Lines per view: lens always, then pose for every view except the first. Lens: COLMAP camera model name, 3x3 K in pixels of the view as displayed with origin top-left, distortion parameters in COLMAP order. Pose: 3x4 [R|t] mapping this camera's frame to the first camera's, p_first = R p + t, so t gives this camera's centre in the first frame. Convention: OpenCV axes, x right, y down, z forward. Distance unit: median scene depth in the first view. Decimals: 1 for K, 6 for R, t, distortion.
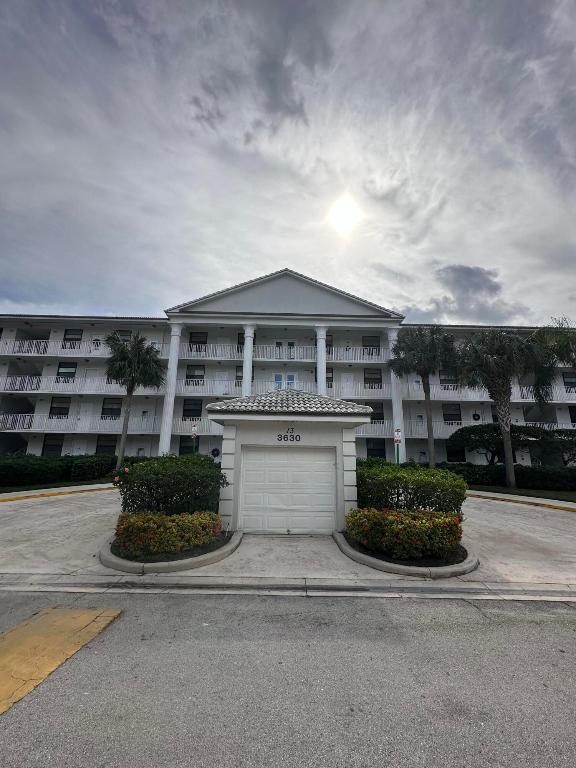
lens RADIAL K [[325.7, 0, 288.1], [0, 325.7, 380.9], [0, 0, 1]] dist [-0.030277, 0.007749]
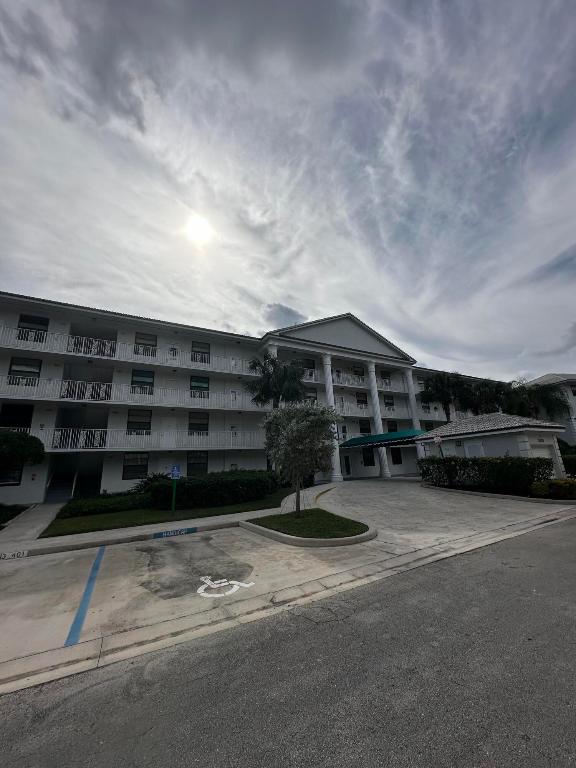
lens RADIAL K [[306.2, 0, 288.0], [0, 306.2, 384.0], [0, 0, 1]] dist [-0.002468, -0.000381]
pose [[0.873017, 0.070444, 0.482575, -0.113760], [-0.061111, 0.997515, -0.035058, -0.002219], [-0.483845, 0.001116, 0.875153, 0.011593]]
